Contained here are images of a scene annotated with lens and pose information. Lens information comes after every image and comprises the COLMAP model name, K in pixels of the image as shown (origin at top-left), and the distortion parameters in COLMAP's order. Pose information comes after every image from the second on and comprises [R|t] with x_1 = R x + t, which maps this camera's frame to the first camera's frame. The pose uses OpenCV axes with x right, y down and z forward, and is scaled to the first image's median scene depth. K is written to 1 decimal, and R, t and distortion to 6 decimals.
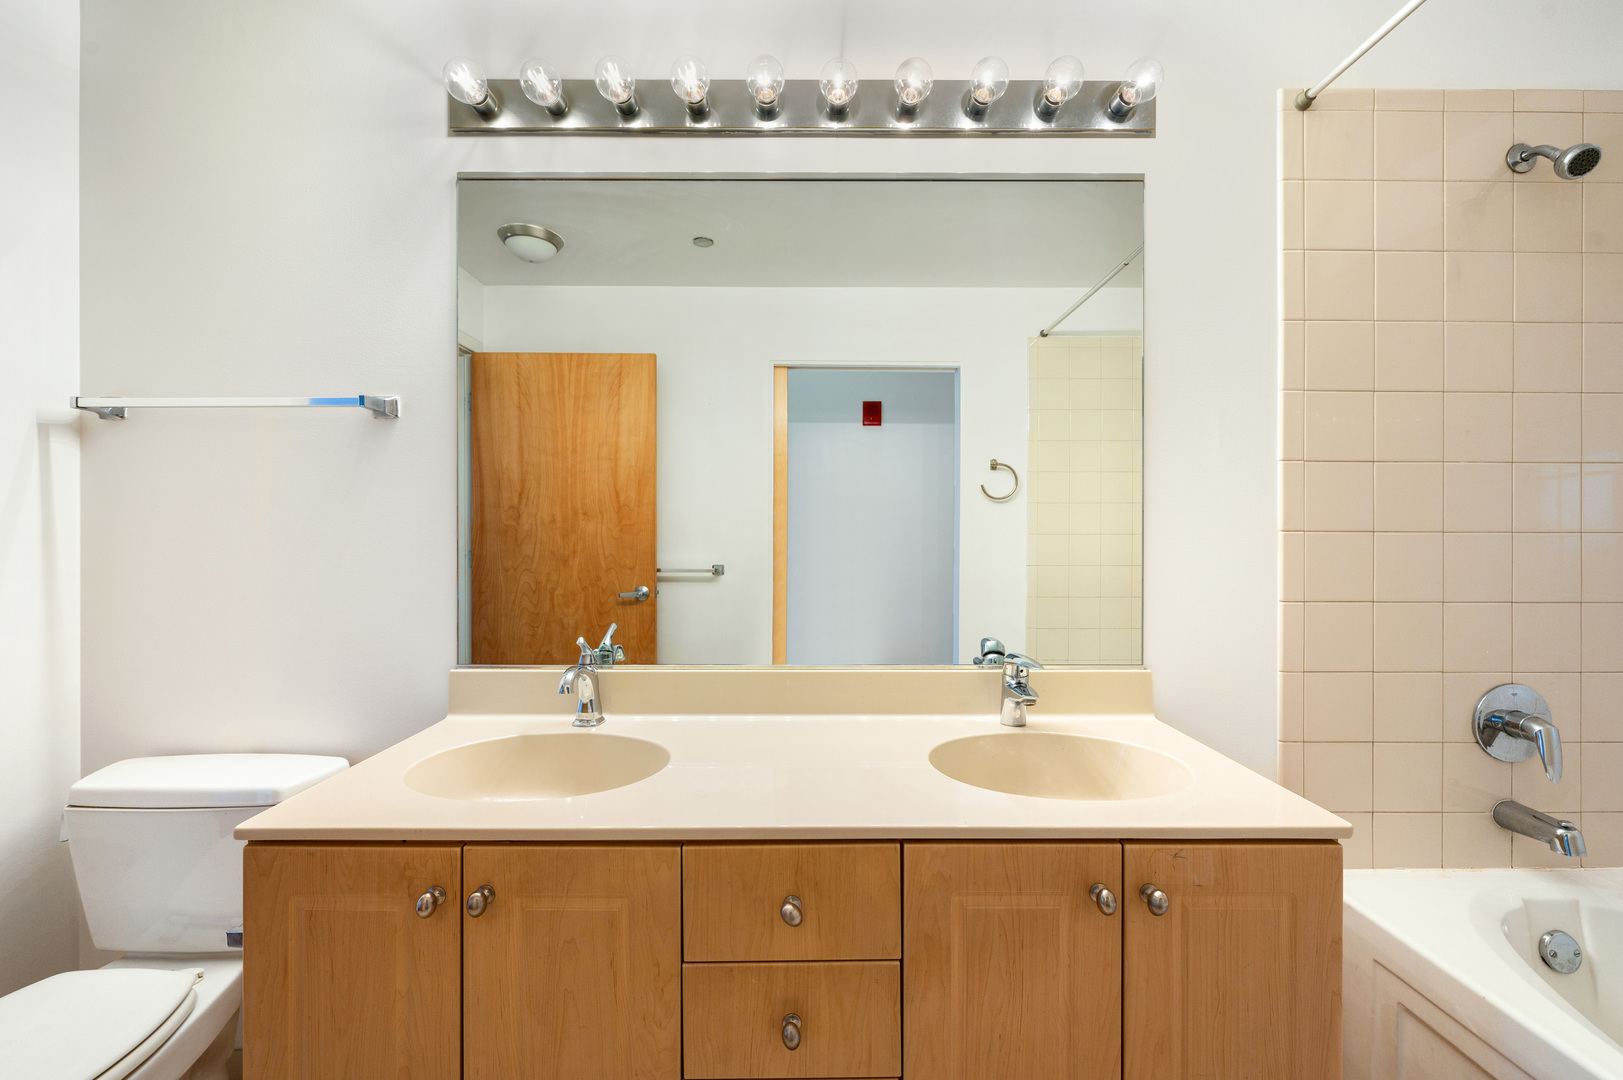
lens RADIAL K [[657.8, 0, 810.7], [0, 657.8, 542.6], [0, 0, 1]] dist [-0.000741, -0.000365]
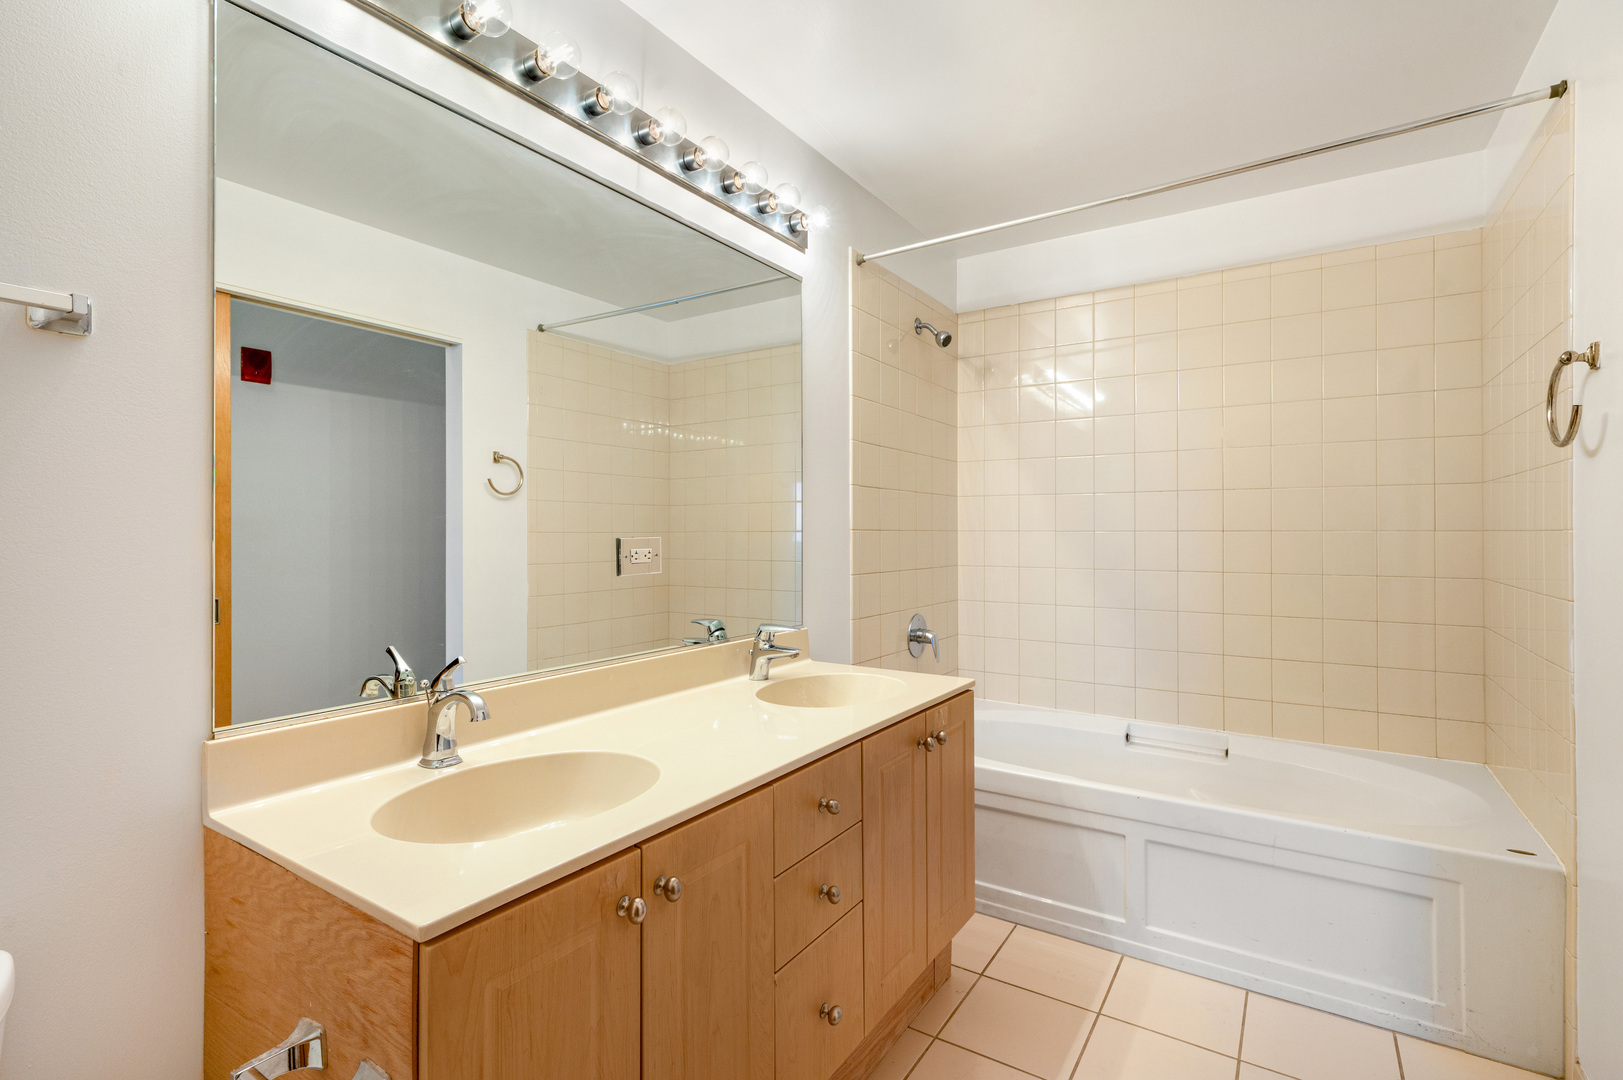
lens RADIAL K [[759.5, 0, 811.6], [0, 759.5, 532.9], [0, 0, 1]] dist [0.001369, 0.000087]
pose [[0.549574, -0.003123, 0.835439, -0.886297], [0.012435, 0.999913, -0.004443, -0.003421], [-0.835352, 0.012830, 0.549565, 0.095194]]
